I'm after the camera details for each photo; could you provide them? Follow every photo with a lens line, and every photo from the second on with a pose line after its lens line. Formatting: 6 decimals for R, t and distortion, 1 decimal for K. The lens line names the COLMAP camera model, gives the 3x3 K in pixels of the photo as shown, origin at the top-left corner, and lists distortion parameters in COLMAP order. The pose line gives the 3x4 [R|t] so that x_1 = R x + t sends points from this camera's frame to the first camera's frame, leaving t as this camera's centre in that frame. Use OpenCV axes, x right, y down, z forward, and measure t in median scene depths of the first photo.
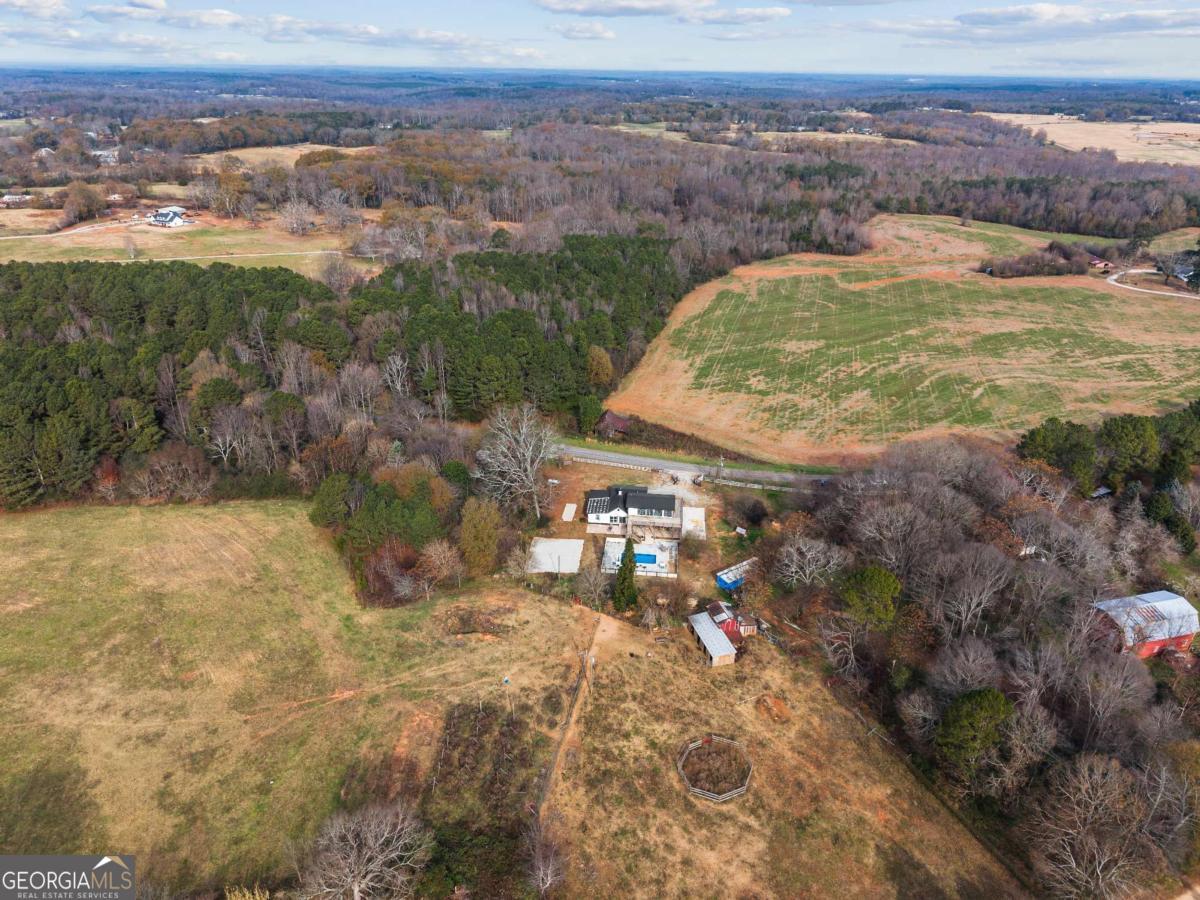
lens RADIAL K [[809.6, 0, 600.0], [0, 809.6, 450.0], [0, 0, 1]] dist [0.002940, -0.006246]
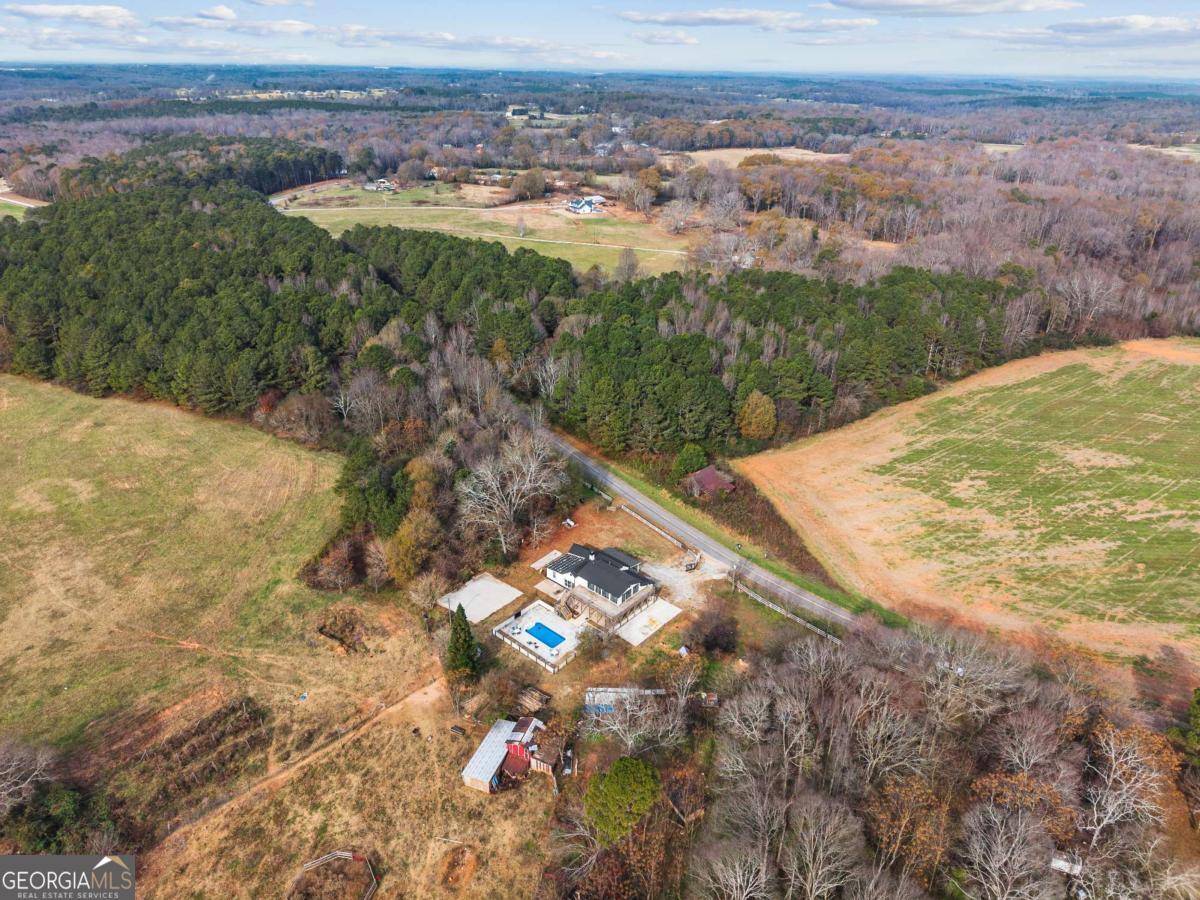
lens RADIAL K [[812.0, 0, 598.5], [0, 812.0, 437.7], [0, 0, 1]] dist [0.002324, -0.001373]
pose [[0.804031, 0.247676, -0.540546, 0.485781], [-0.258406, 0.964324, 0.057485, -0.127521], [0.535500, 0.093461, 0.839348, 0.267776]]
